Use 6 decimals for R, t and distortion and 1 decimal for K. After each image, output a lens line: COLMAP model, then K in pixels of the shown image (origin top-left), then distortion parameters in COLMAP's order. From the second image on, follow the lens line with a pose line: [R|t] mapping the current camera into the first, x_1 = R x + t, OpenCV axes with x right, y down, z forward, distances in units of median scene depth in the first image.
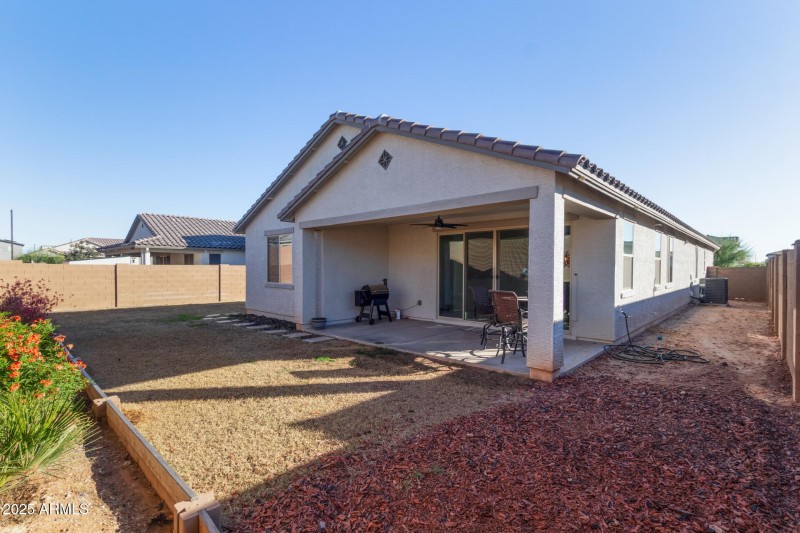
lens RADIAL K [[371.5, 0, 403.4], [0, 371.5, 269.0], [0, 0, 1]] dist [-0.001395, 0.000275]
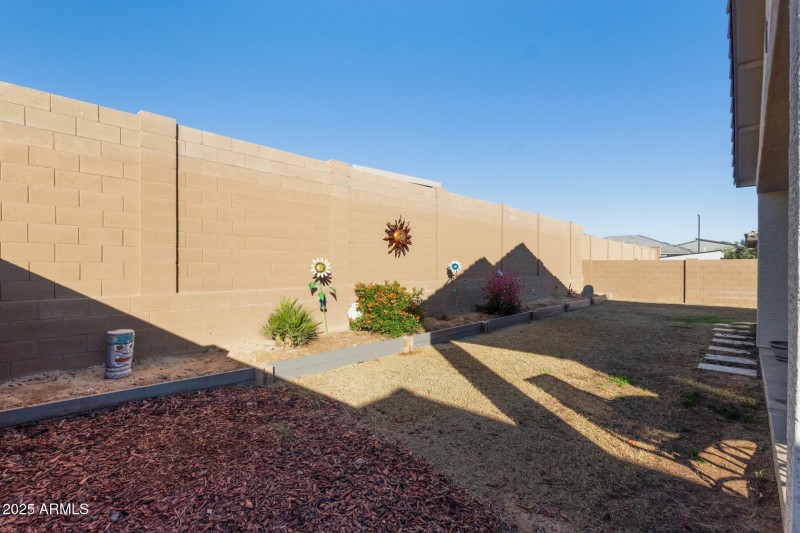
lens RADIAL K [[371.5, 0, 403.2], [0, 371.5, 266.4], [0, 0, 1]] dist [-0.001395, 0.000275]
pose [[0.008794, -0.002945, -0.999957, 0.576528], [-0.001575, 0.999994, -0.002959, 0.024310], [0.999960, 0.001601, 0.008789, 0.647928]]
